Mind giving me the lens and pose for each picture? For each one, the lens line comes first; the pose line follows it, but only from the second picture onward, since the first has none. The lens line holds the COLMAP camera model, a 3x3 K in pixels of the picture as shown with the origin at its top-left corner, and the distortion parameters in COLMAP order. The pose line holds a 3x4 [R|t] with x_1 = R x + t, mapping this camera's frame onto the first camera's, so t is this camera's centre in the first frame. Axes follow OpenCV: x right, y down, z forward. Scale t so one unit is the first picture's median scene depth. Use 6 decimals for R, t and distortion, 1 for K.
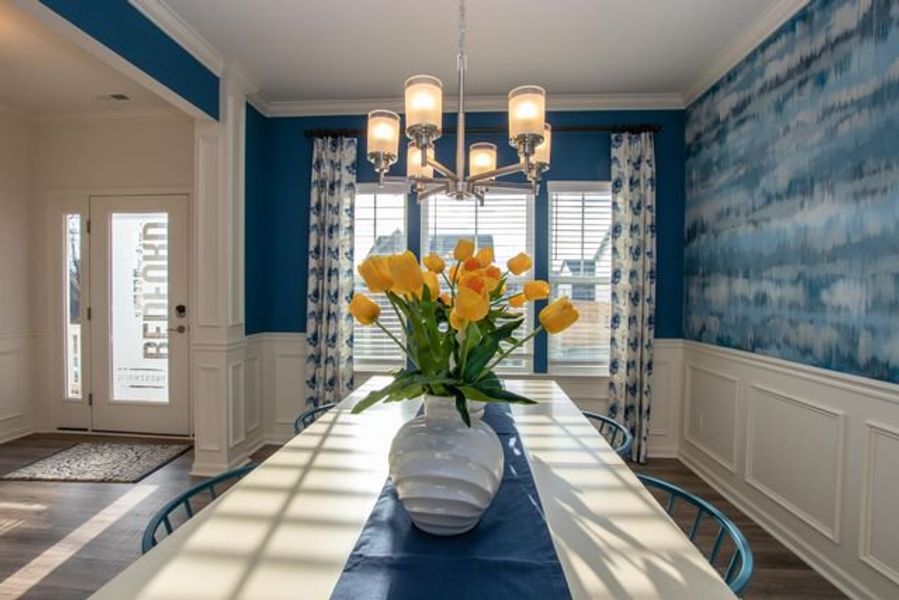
lens RADIAL K [[423.2, 0, 443.8], [0, 423.2, 299.6], [0, 0, 1]] dist [-0.006773, 0.002396]
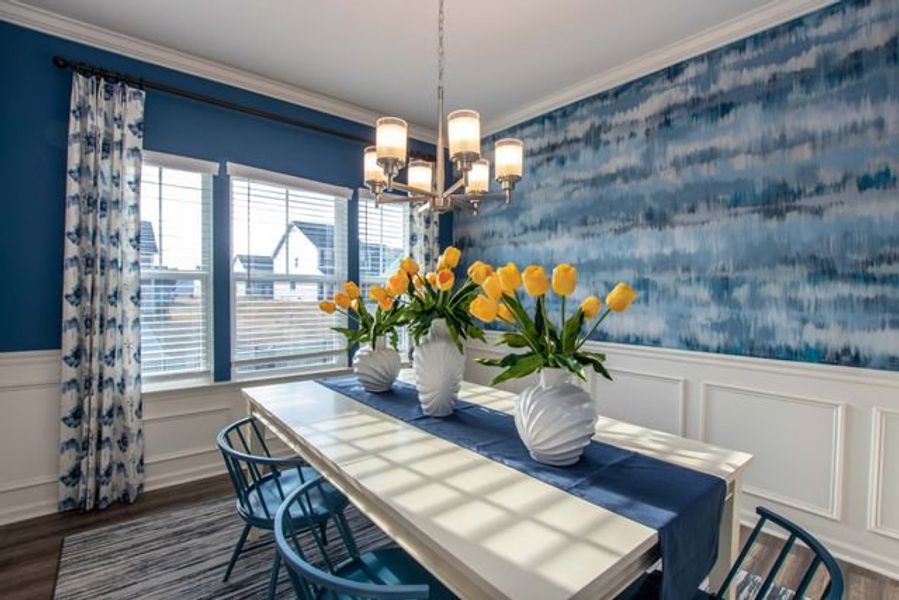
lens RADIAL K [[423.2, 0, 444.6], [0, 423.2, 299.4], [0, 0, 1]] dist [-0.006773, 0.002396]
pose [[0.735911, -0.013127, 0.676951, -0.405446], [0.008872, 0.999913, 0.009745, -0.005498], [-0.677021, -0.001166, 0.735963, 0.075581]]
